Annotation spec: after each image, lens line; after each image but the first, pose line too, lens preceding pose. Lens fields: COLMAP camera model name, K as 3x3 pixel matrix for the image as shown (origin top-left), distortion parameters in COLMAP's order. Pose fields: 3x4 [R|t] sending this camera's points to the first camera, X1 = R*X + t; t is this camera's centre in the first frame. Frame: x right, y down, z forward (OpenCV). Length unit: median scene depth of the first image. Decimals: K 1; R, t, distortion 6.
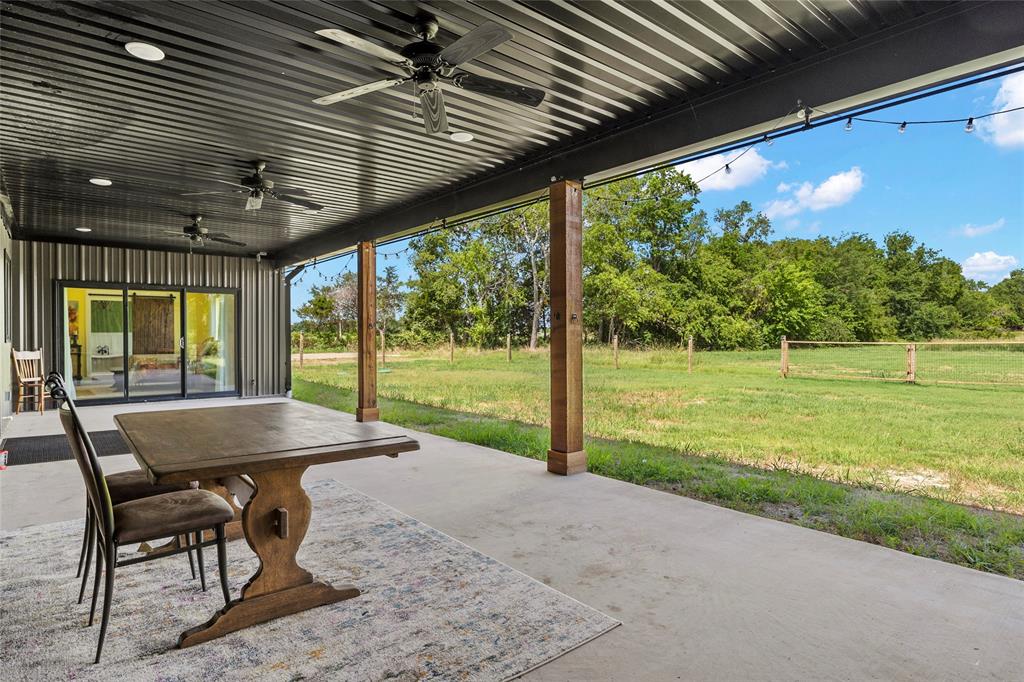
lens RADIAL K [[573.2, 0, 517.5], [0, 573.2, 341.1], [0, 0, 1]] dist [-0.003152, 0.000232]
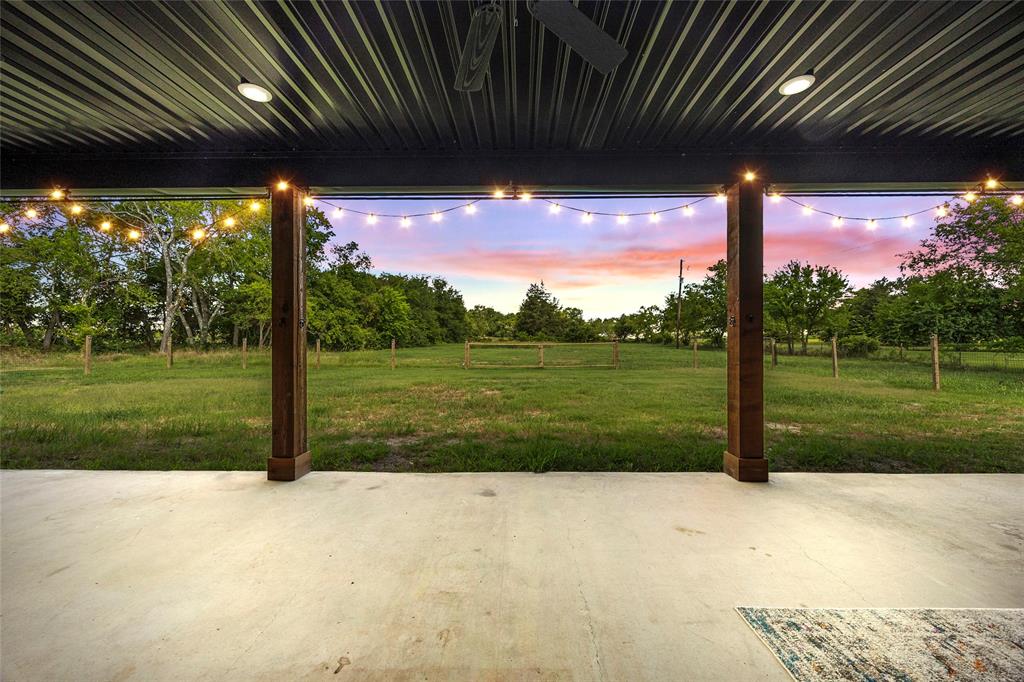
lens RADIAL K [[391.1, 0, 512.9], [0, 391.1, 338.8], [0, 0, 1]] dist [-0.000019, -0.000428]
pose [[0.629745, 0.002838, 0.776797, -0.106814], [0.005613, 0.999951, -0.008203, -0.001544], [-0.776782, 0.009526, 0.629698, 0.135838]]
